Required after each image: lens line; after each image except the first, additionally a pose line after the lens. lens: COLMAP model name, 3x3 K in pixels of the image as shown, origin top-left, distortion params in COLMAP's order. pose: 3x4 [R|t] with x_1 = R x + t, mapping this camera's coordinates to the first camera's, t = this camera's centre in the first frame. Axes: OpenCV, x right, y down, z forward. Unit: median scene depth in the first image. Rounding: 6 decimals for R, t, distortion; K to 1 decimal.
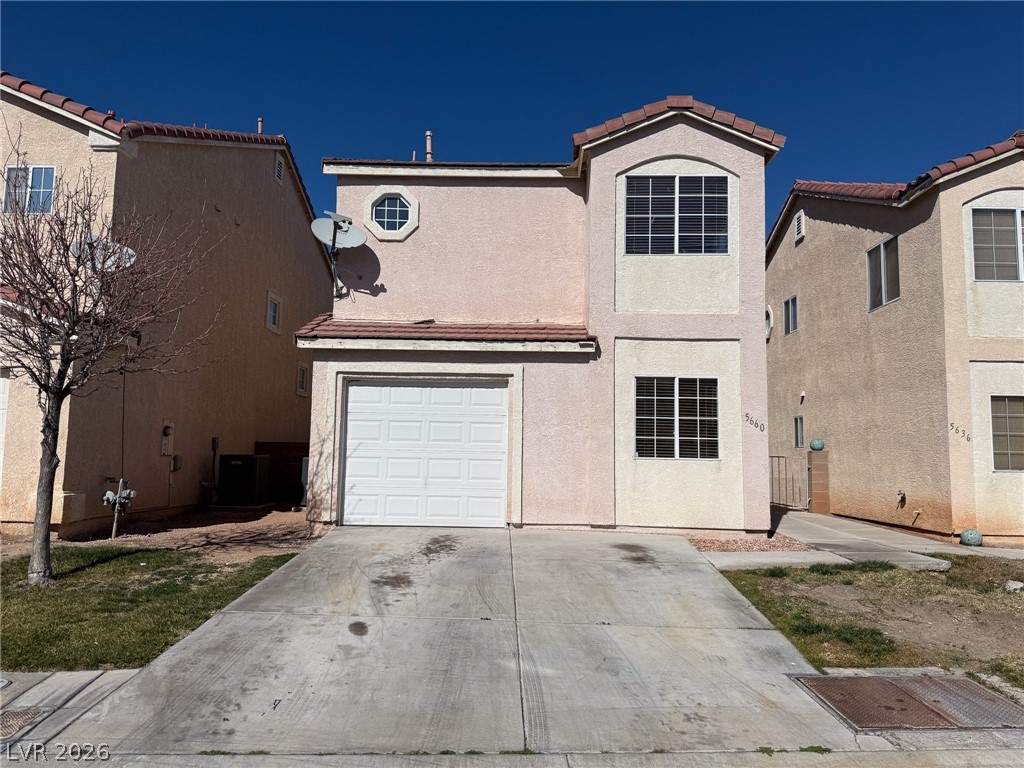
lens RADIAL K [[717.6, 0, 462.2], [0, 717.6, 405.2], [0, 0, 1]] dist [0.067969, -0.094812]
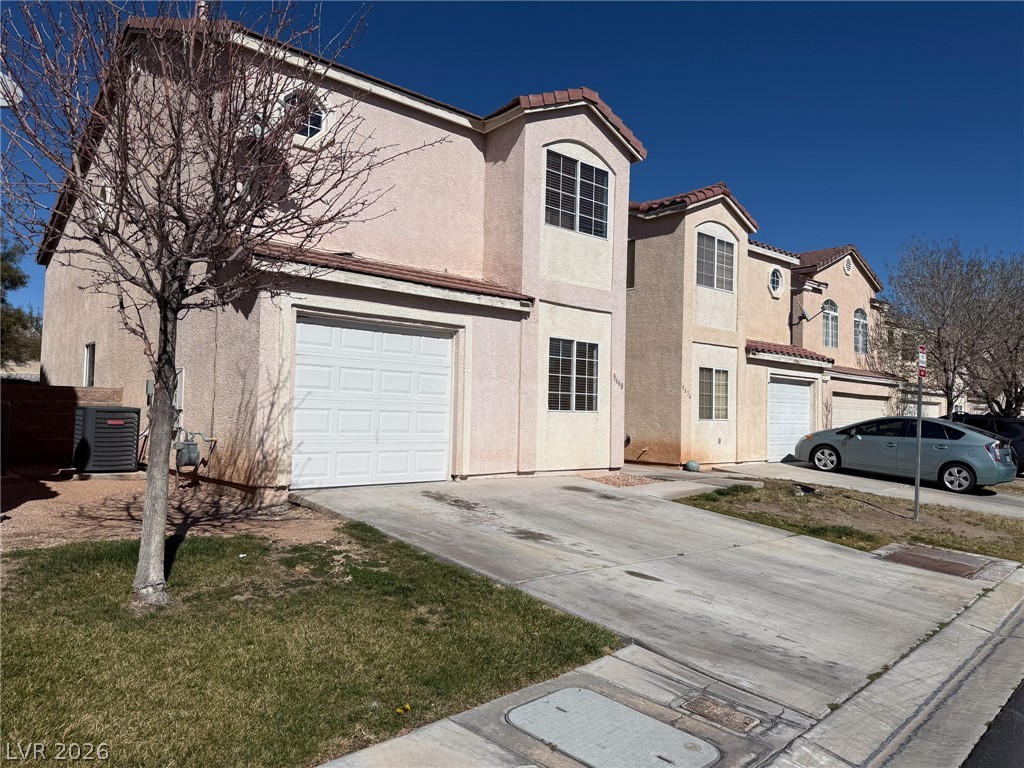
lens RADIAL K [[717.6, 0, 550.6], [0, 717.6, 409.5], [0, 0, 1]] dist [0.067969, -0.094812]
pose [[0.720541, 0.004000, 0.693400, -0.524003], [-0.060037, 0.996588, 0.056638, 0.008318], [-0.690808, -0.082440, 0.718323, 0.195487]]
